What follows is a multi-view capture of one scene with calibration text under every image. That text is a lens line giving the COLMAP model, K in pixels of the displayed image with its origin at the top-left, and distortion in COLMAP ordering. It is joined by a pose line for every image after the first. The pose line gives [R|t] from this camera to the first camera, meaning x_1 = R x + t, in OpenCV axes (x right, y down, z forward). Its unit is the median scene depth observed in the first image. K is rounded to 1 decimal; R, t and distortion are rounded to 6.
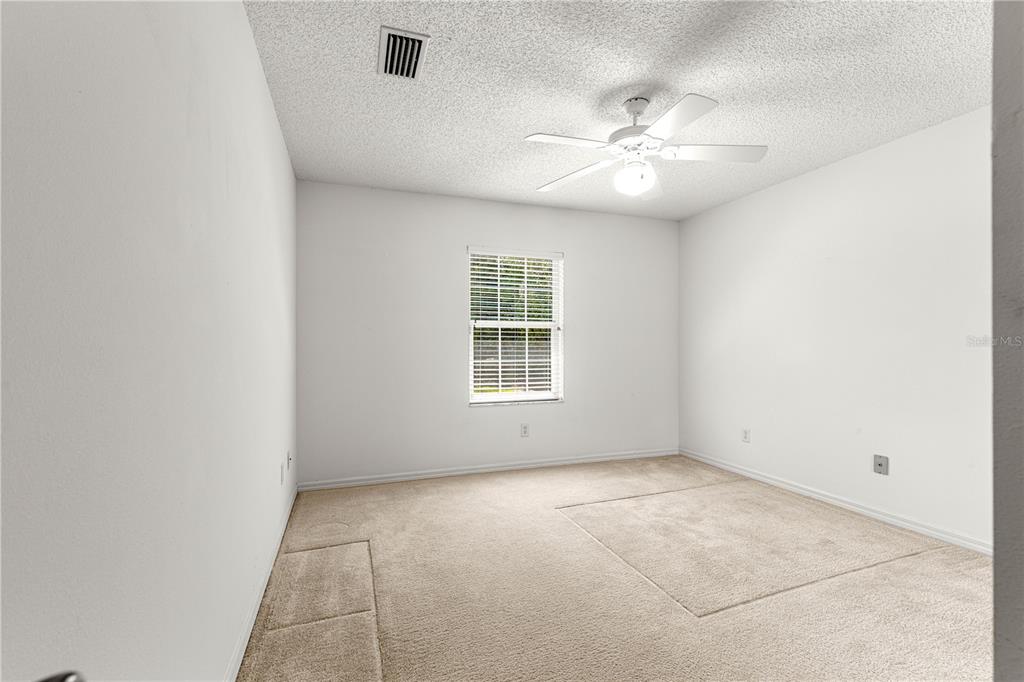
lens RADIAL K [[466.4, 0, 515.1], [0, 466.4, 338.9], [0, 0, 1]] dist [0.005247, -0.001284]
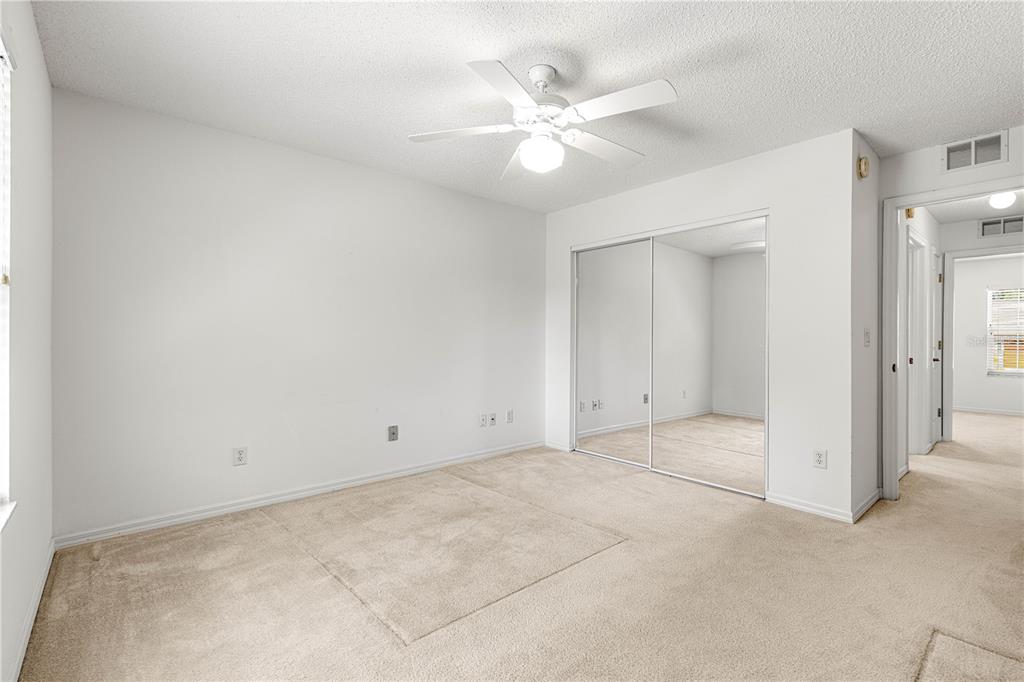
lens RADIAL K [[466.4, 0, 508.1], [0, 466.4, 340.4], [0, 0, 1]] dist [0.005247, -0.001284]
pose [[-0.349064, -0.005654, 0.937082, -0.471987], [-0.013533, 0.999908, 0.000992, 0.019559], [-0.937001, -0.012335, -0.349109, 1.147972]]
